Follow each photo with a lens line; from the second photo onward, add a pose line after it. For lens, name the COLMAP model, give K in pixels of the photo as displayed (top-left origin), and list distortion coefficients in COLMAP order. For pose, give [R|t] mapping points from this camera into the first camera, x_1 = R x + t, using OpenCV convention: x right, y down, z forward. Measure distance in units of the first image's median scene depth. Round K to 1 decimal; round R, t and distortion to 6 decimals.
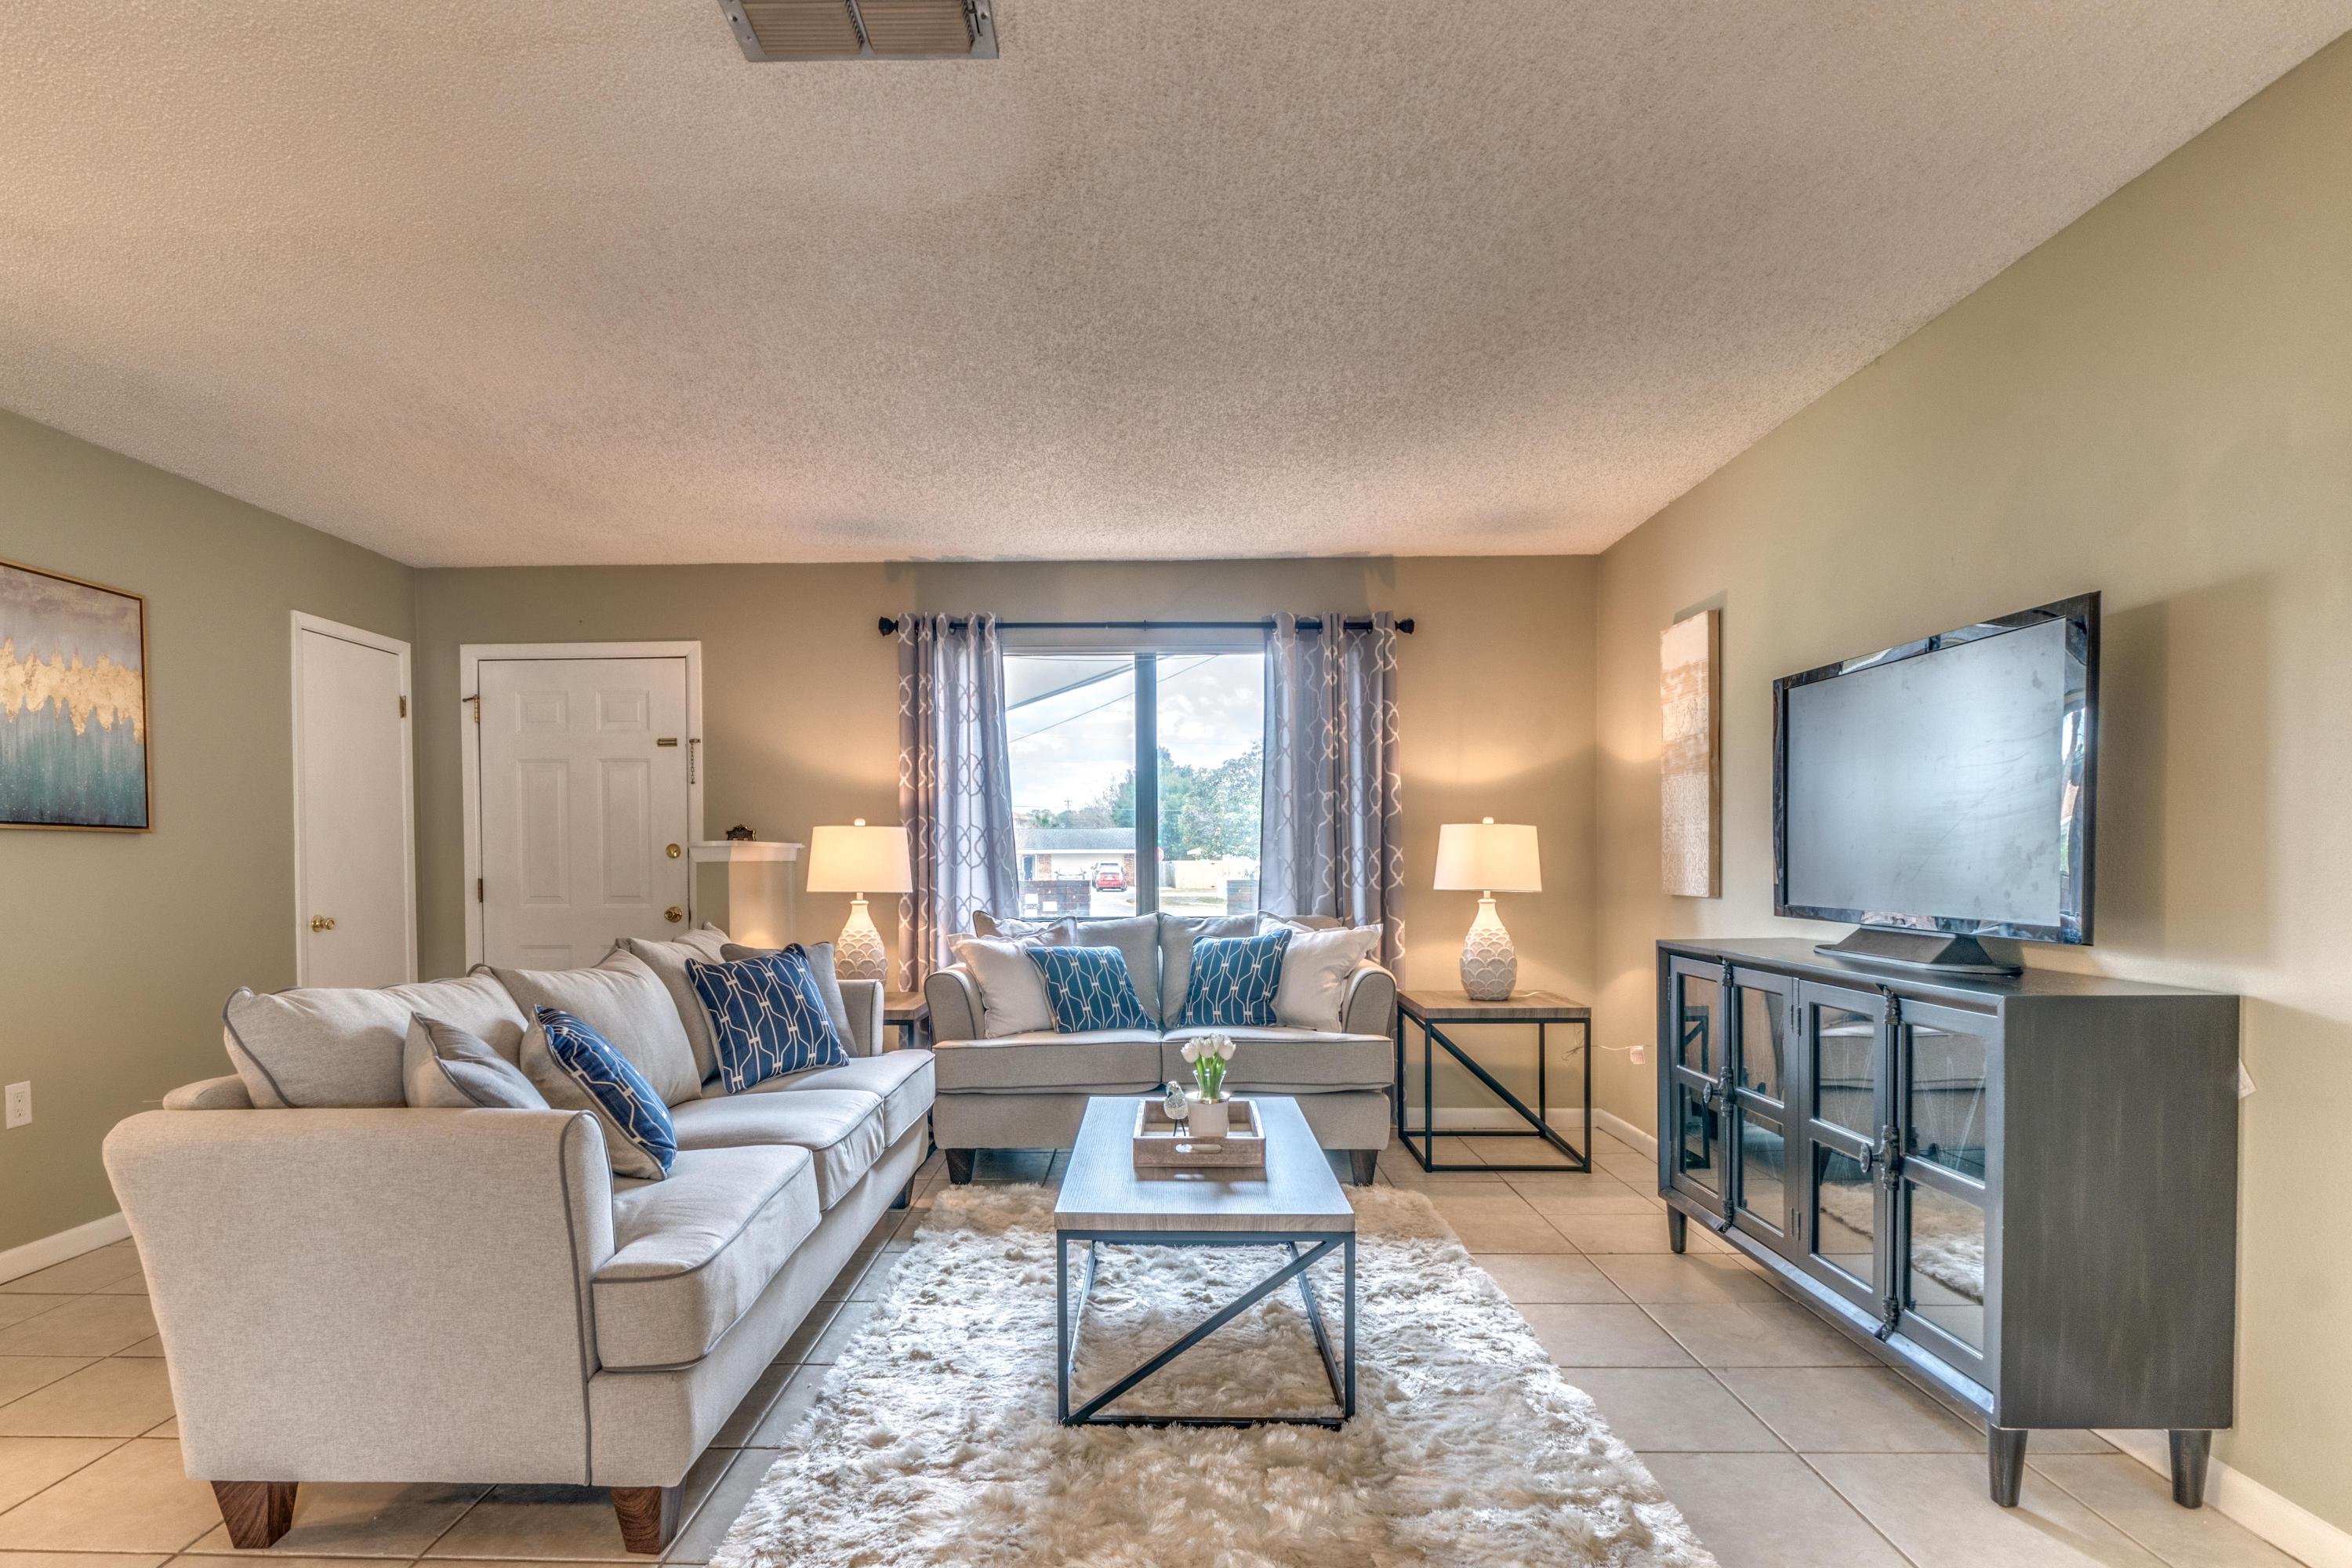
lens RADIAL K [[1265.8, 0, 1134.1], [0, 1265.8, 888.0], [0, 0, 1]] dist [-0.003291, -0.000616]
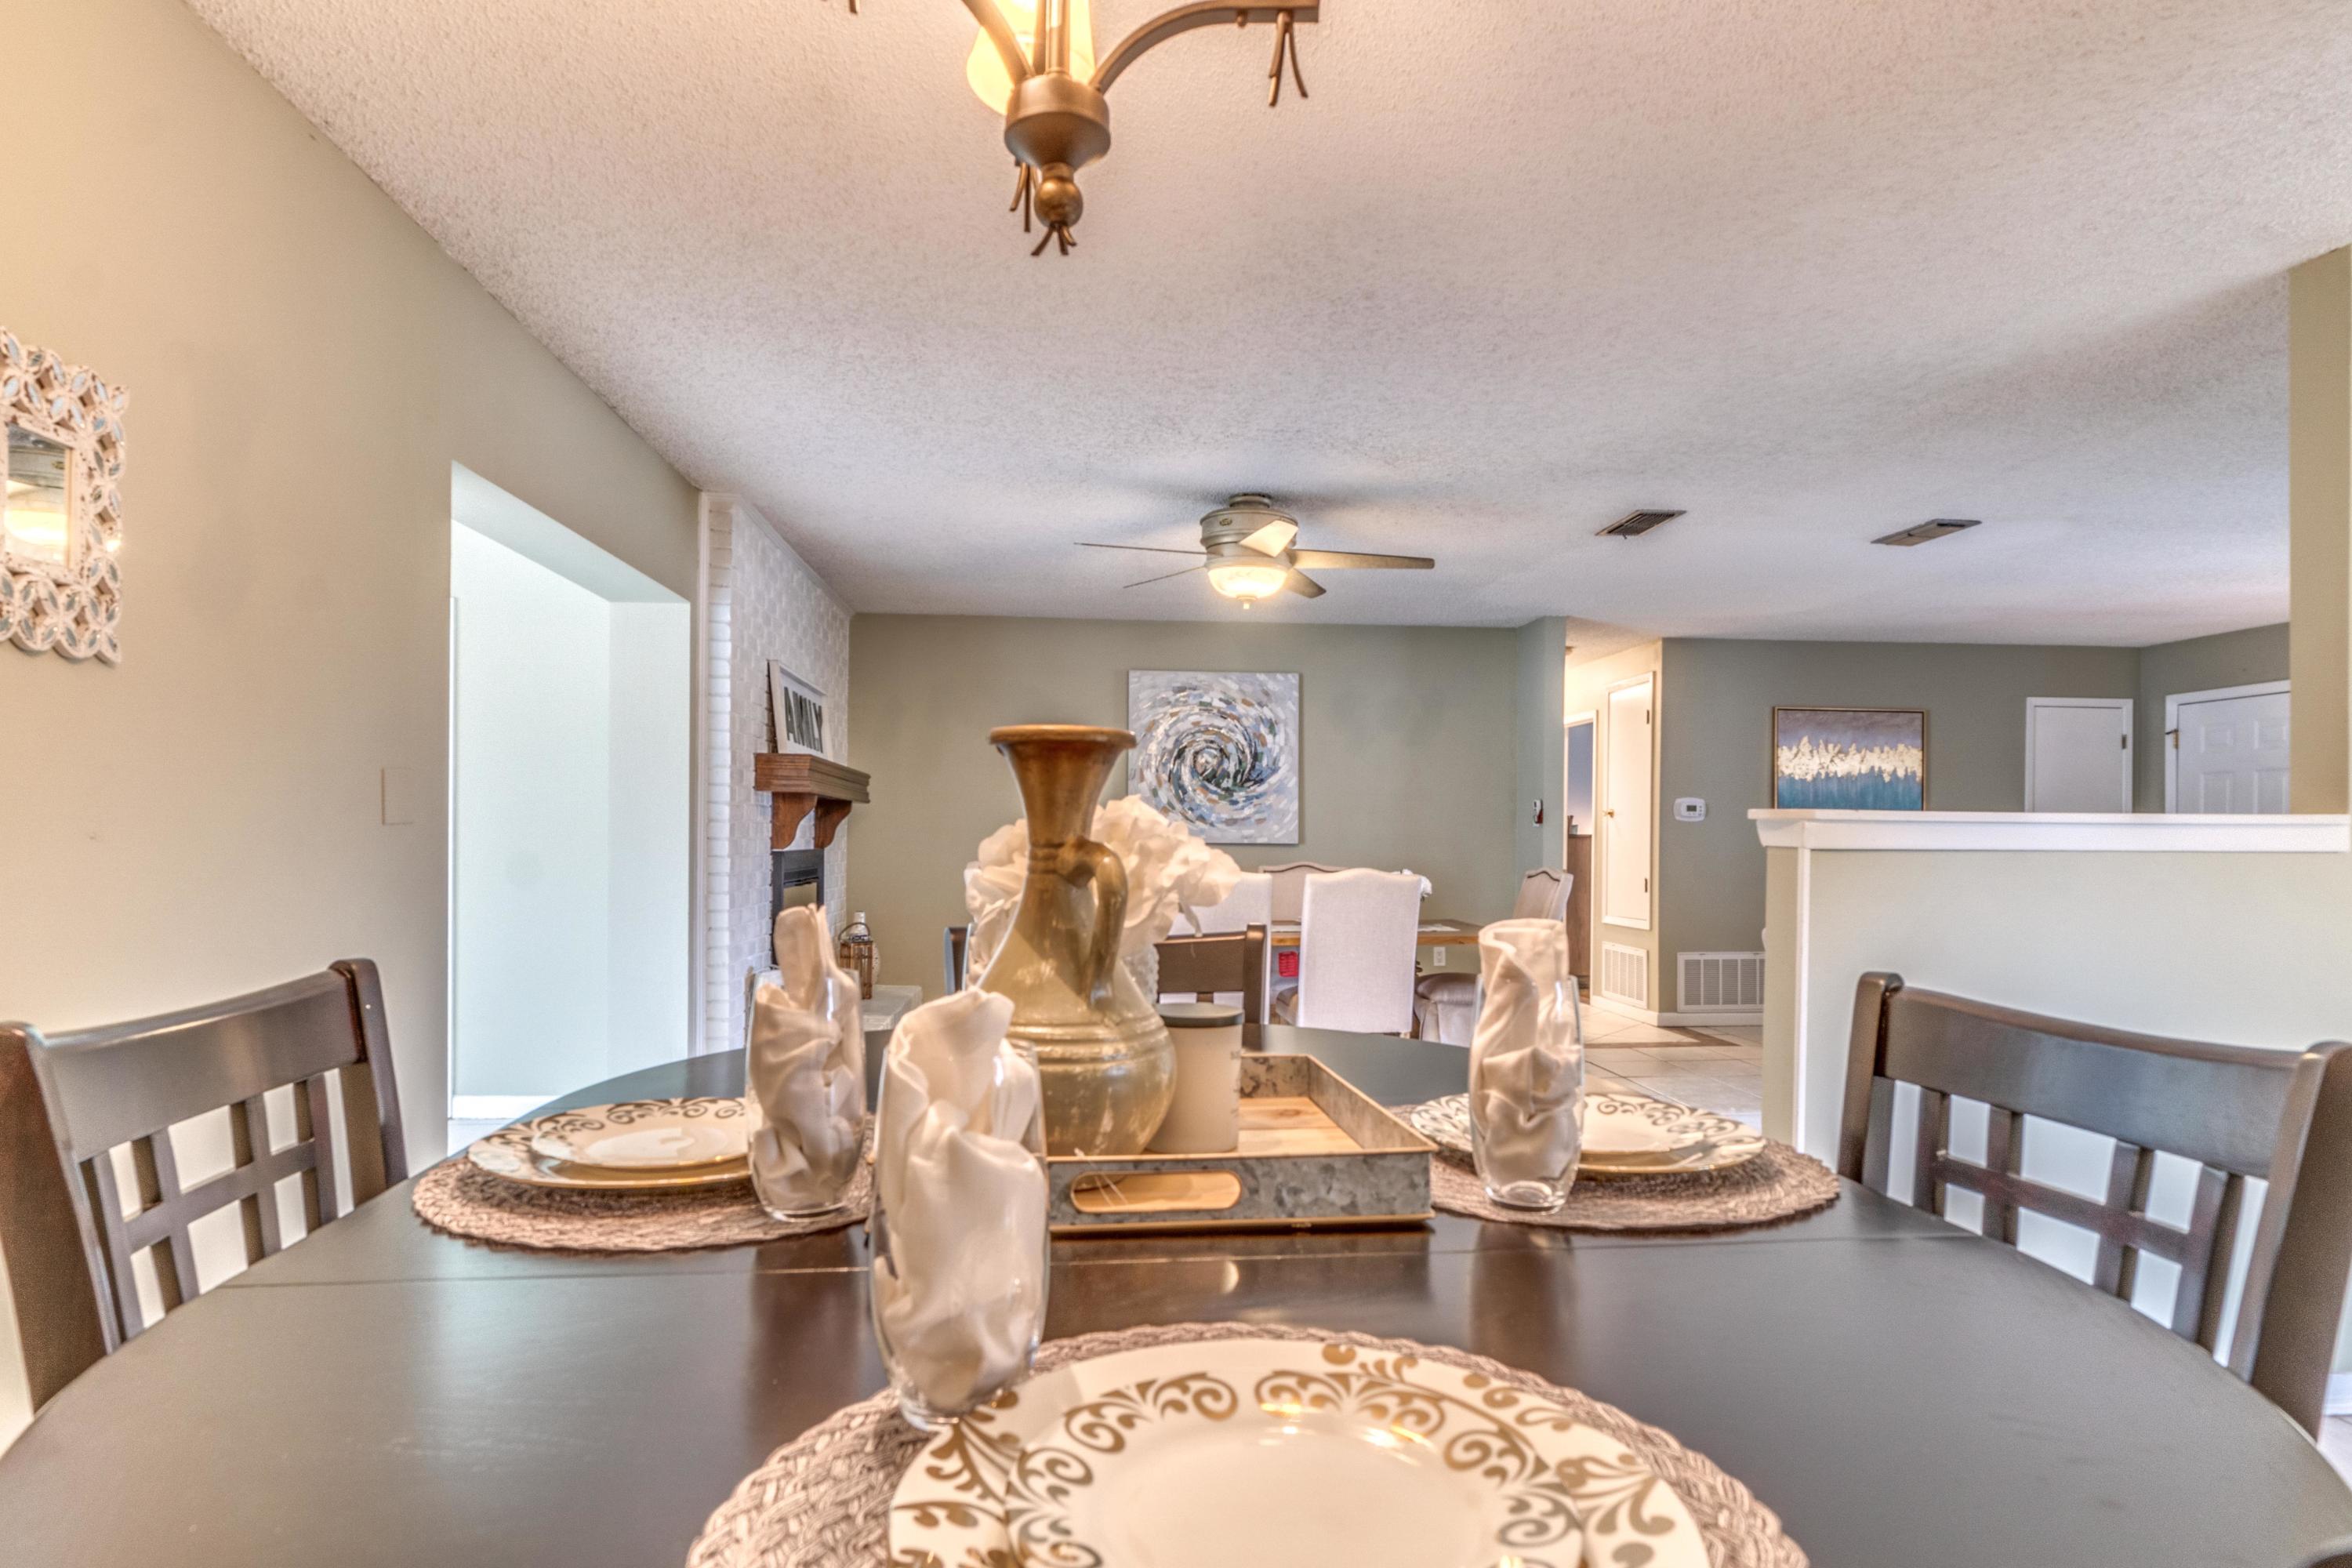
lens RADIAL K [[1265.1, 0, 1164.9], [0, 1265.1, 834.3], [0, 0, 1]] dist [-0.003871, -0.001285]
pose [[0.105276, 0.006671, -0.994421, 0.895982], [-0.030067, 0.999542, 0.003522, -0.002369], [0.993988, 0.029528, 0.105428, -0.339677]]
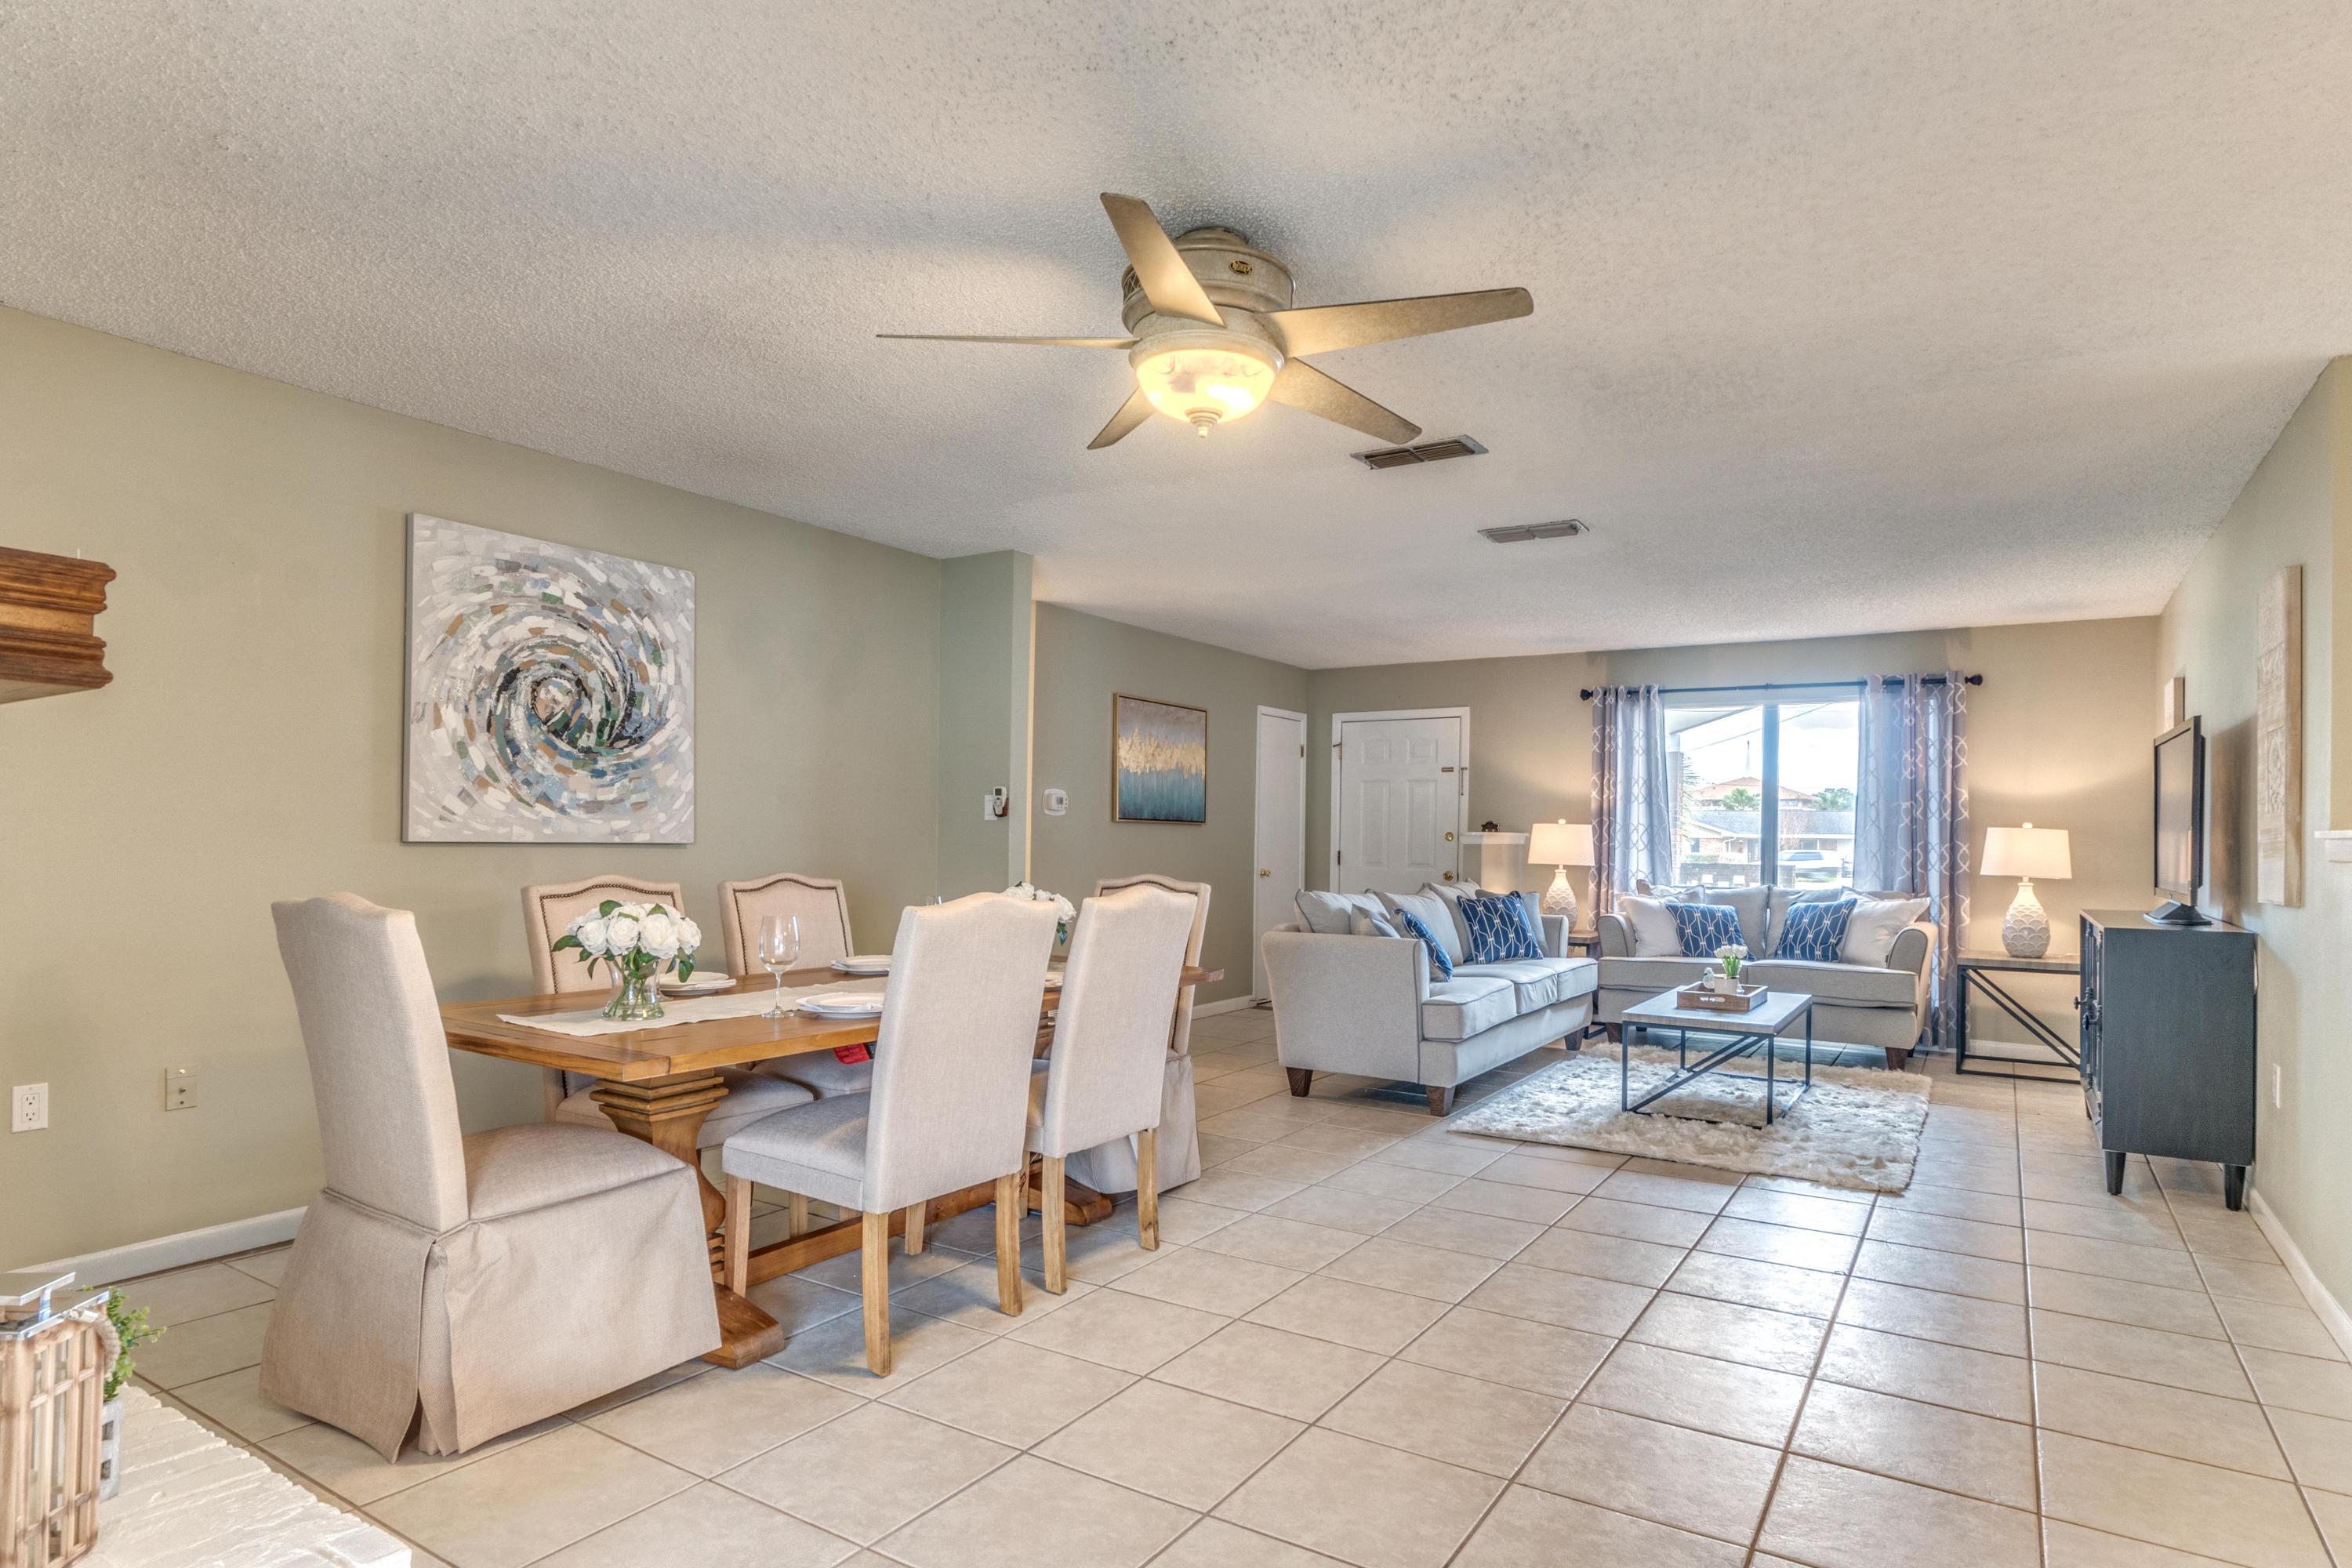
lens RADIAL K [[1285.5, 0, 1179.1], [0, 1285.5, 836.3], [0, 0, 1]] dist [-0.004962, -0.000401]
pose [[0.853198, 0.017440, -0.521296, 0.222337], [-0.030441, 0.999402, -0.016387, 0.008996], [0.520698, 0.029850, 0.853219, -0.655052]]
